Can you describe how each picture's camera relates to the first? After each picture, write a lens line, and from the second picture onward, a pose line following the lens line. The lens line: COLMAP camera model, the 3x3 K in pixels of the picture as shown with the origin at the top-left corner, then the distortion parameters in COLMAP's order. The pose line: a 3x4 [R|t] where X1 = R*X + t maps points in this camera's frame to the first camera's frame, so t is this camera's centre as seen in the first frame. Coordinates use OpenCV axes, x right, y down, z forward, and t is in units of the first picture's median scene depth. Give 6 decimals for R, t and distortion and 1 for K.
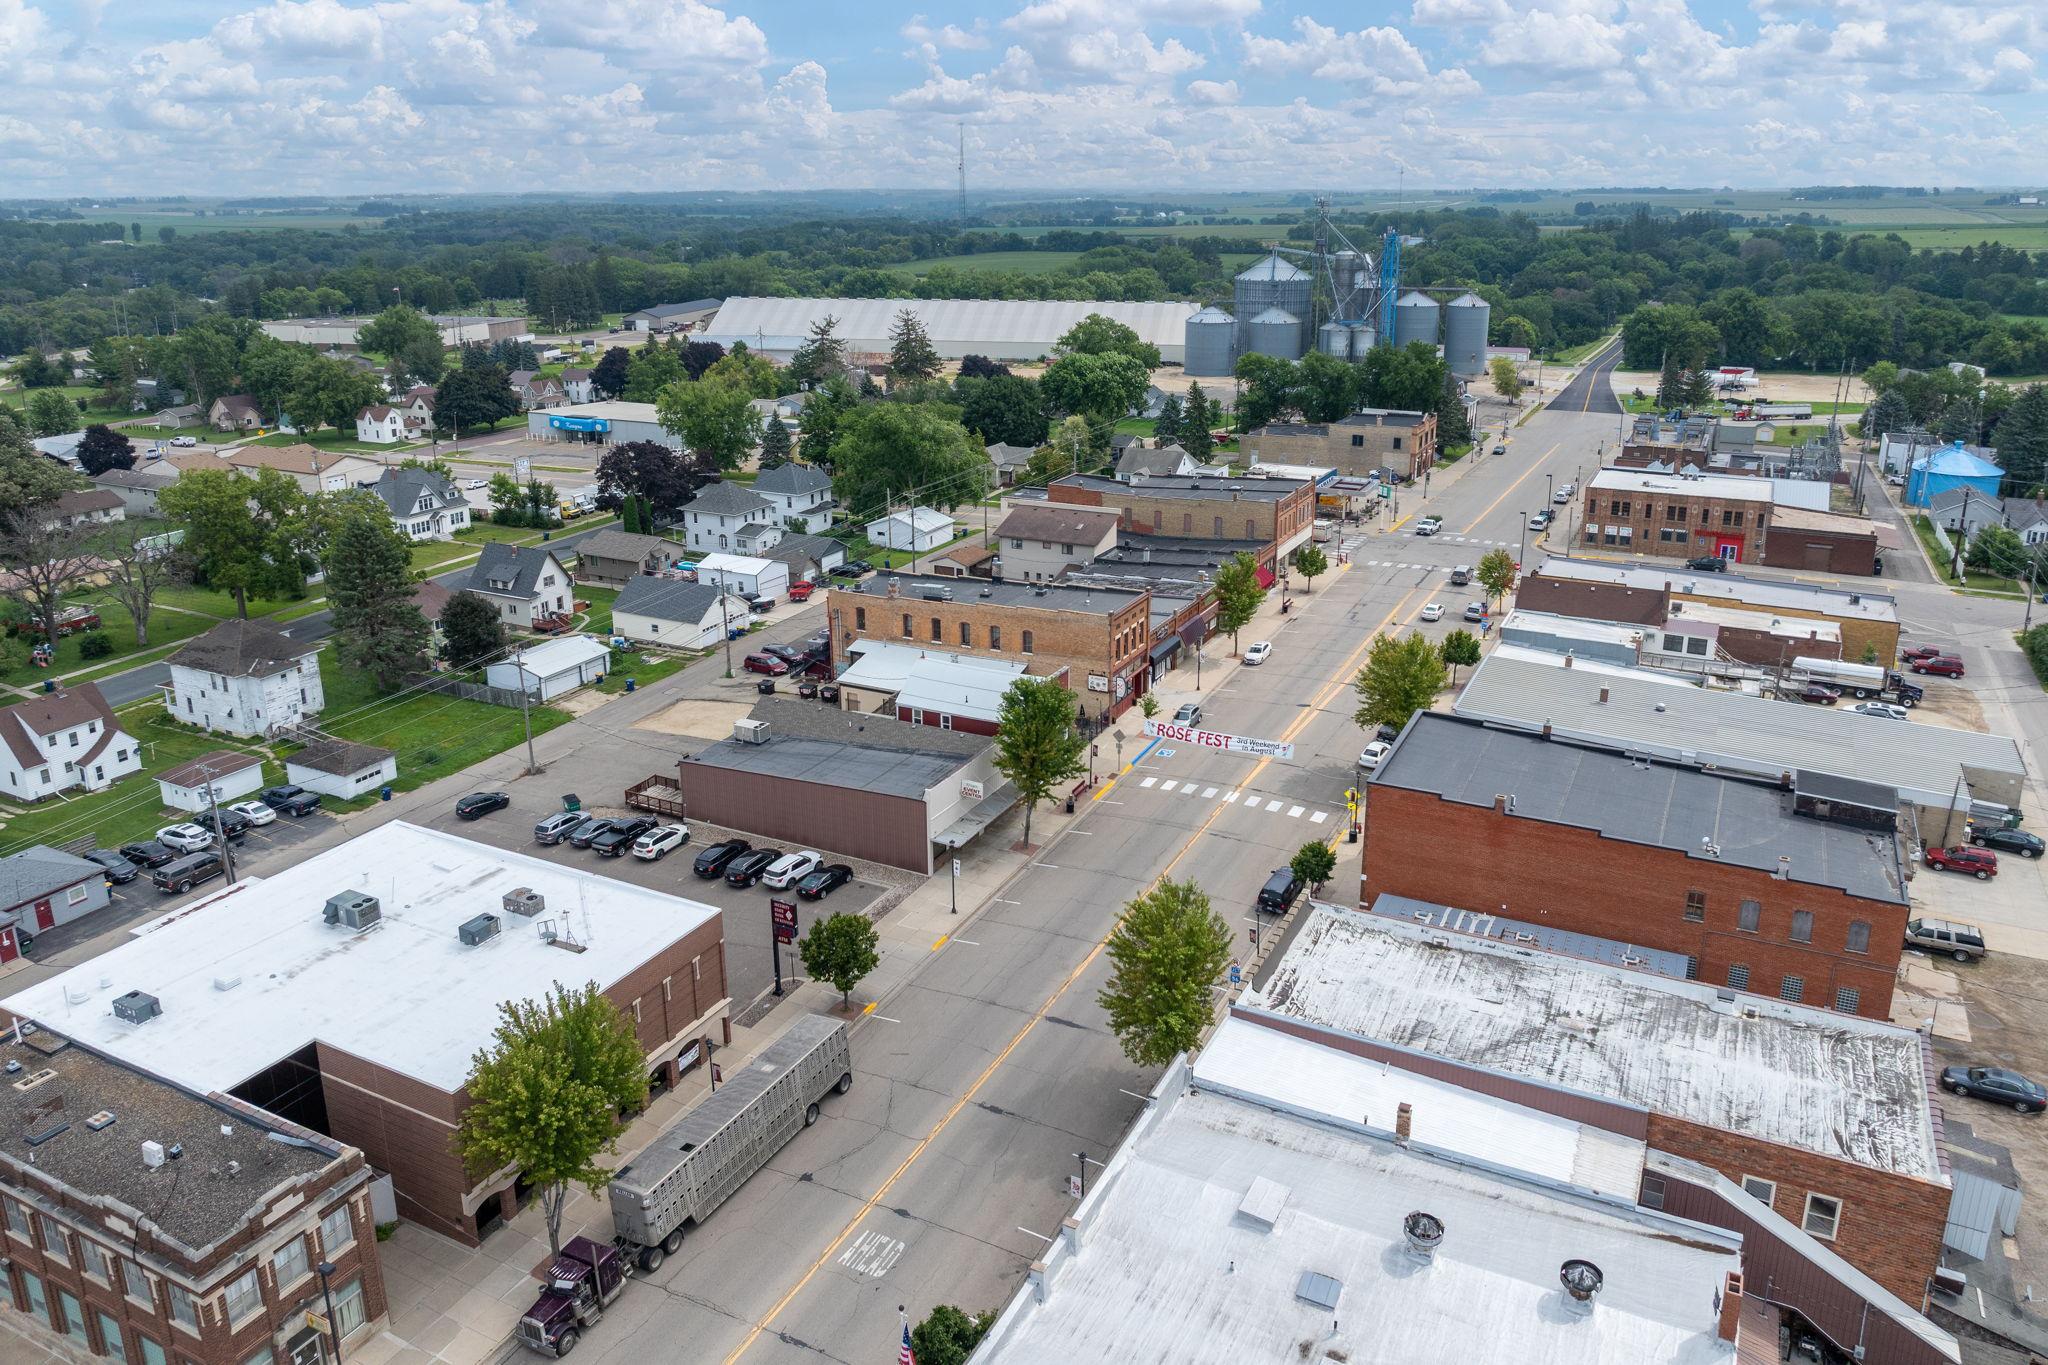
lens RADIAL K [[1439.3, 0, 1030.2], [0, 1439.3, 594.7], [0, 0, 1]] dist [-0.030664, 0.016331]
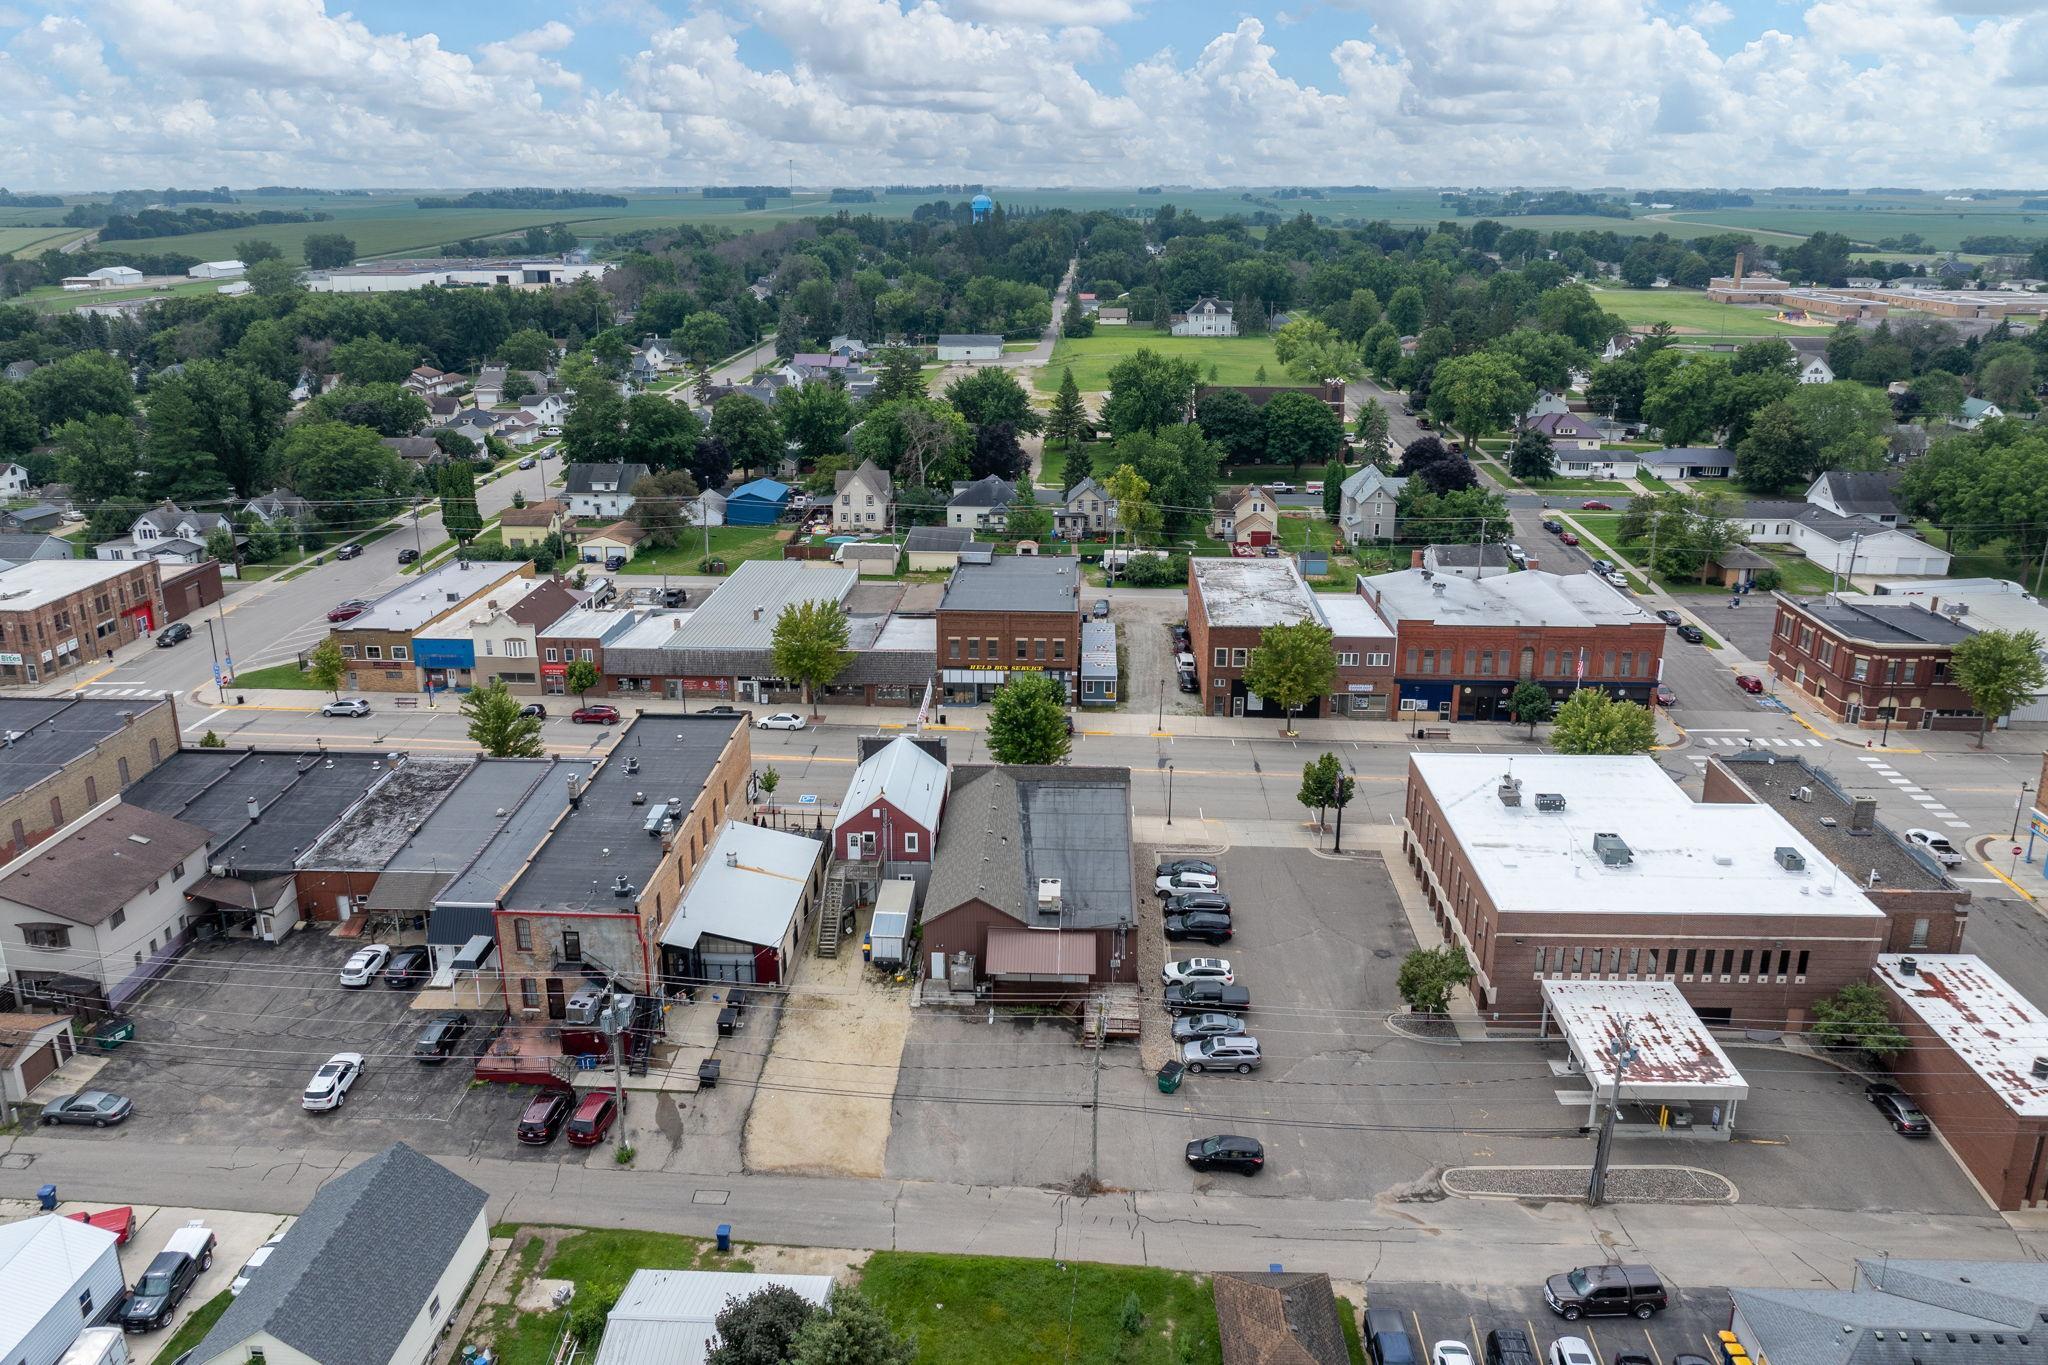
lens RADIAL K [[1439.3, 0, 1030.2], [0, 1439.3, 594.7], [0, 0, 1]] dist [-0.030664, 0.016331]
pose [[-0.417761, -0.243544, 0.875307, -0.725306], [0.249890, 0.895448, 0.368414, -0.312003], [-0.873517, 0.372639, -0.313224, 0.979508]]
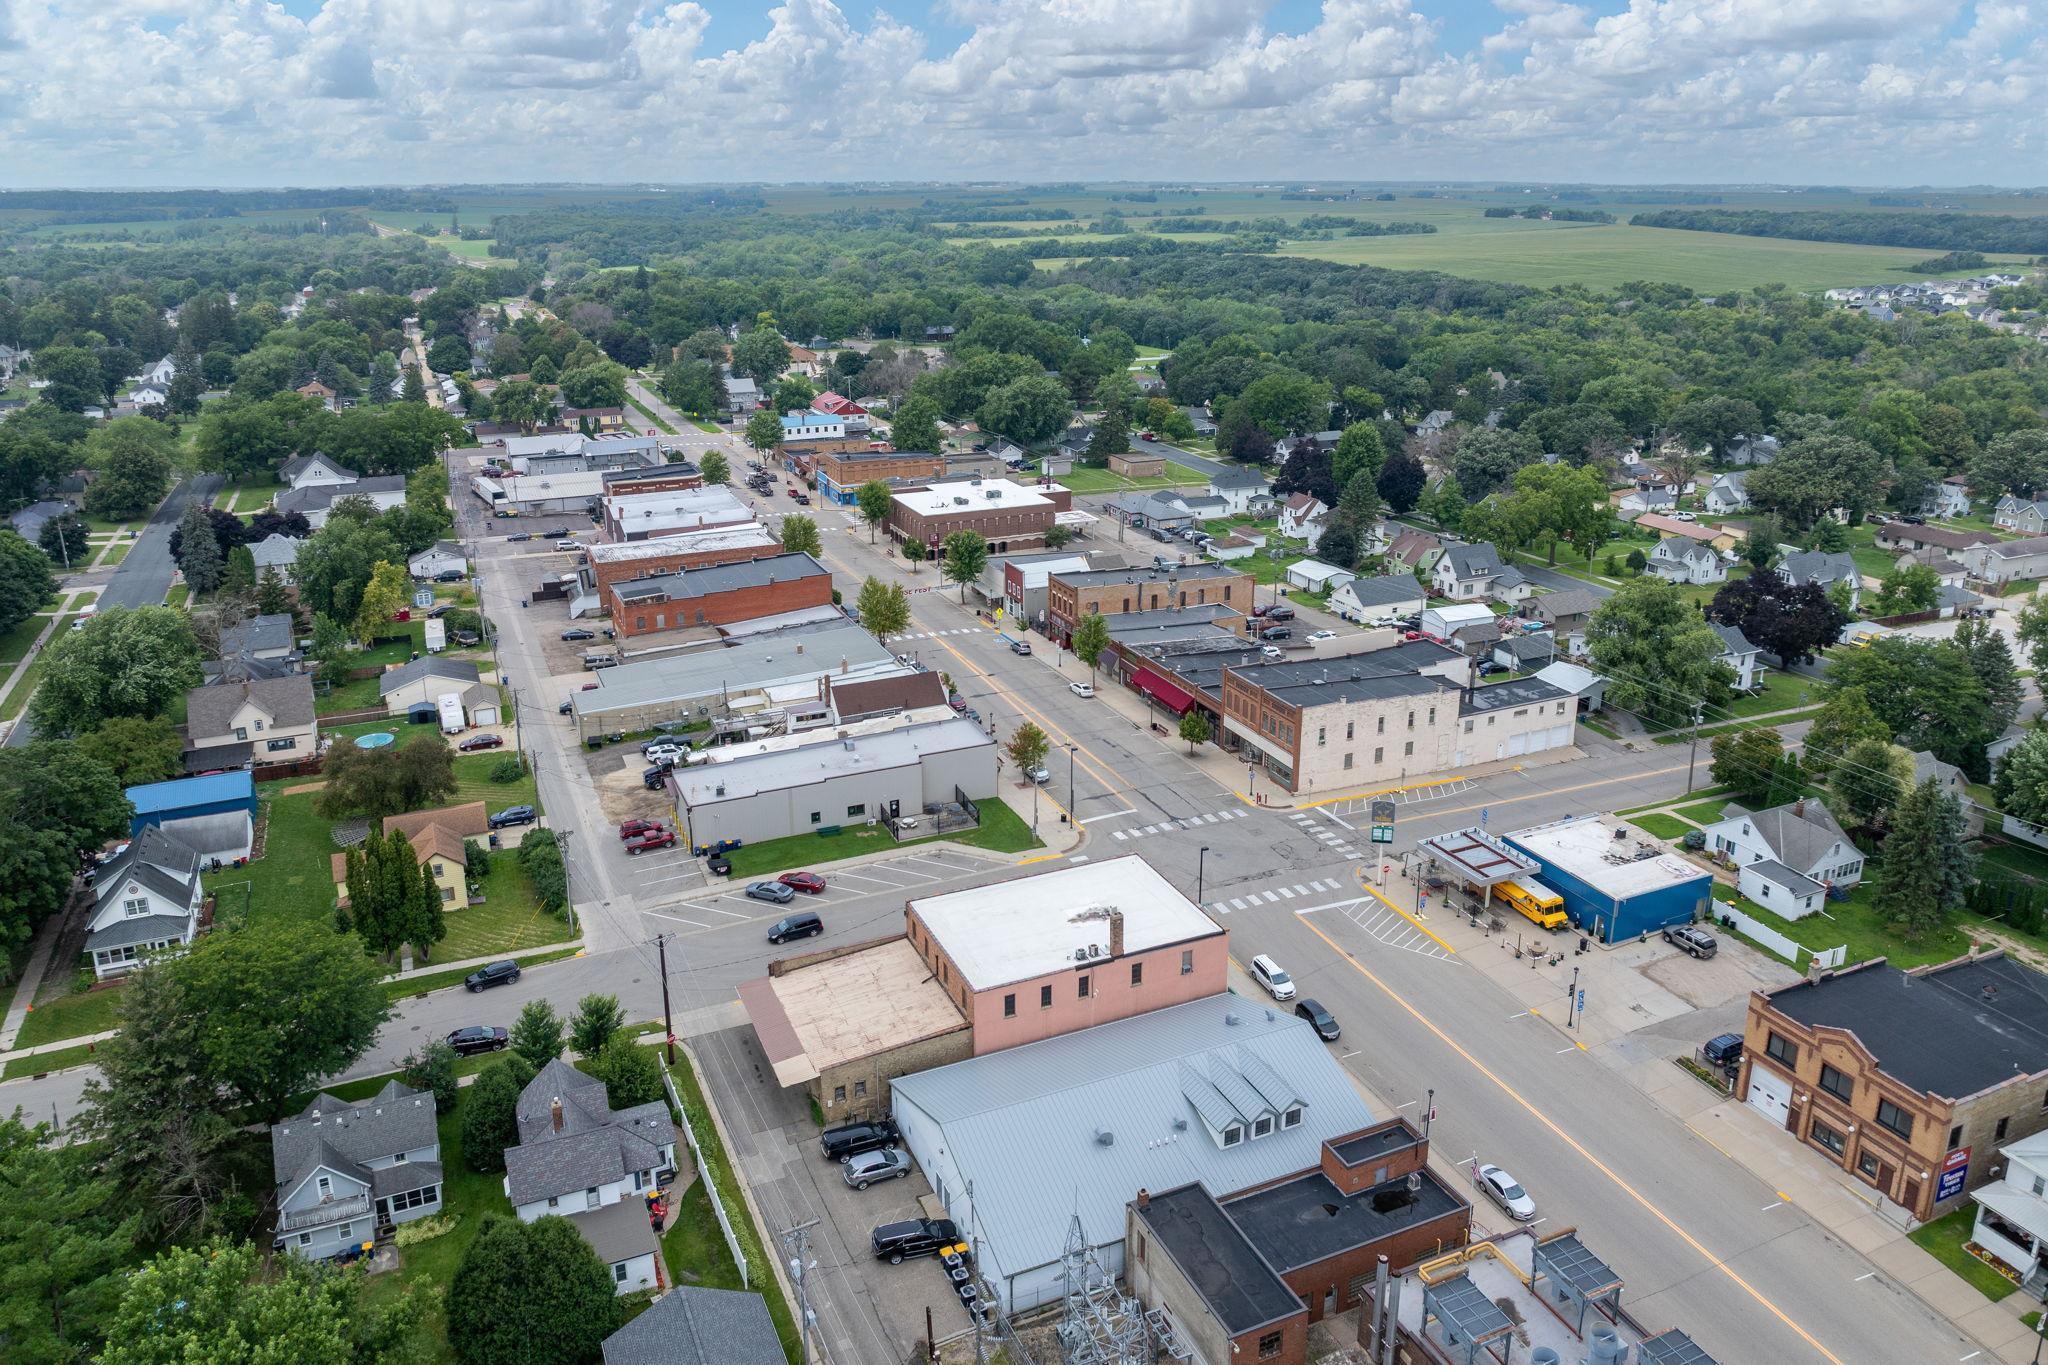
lens RADIAL K [[1439.3, 0, 1030.2], [0, 1439.3, 594.7], [0, 0, 1]] dist [-0.030664, 0.016331]
pose [[-0.628463, 0.222936, -0.745208, 1.180482], [-0.207825, 0.875093, 0.437059, -0.616669], [0.749562, 0.429548, -0.503632, 1.635738]]
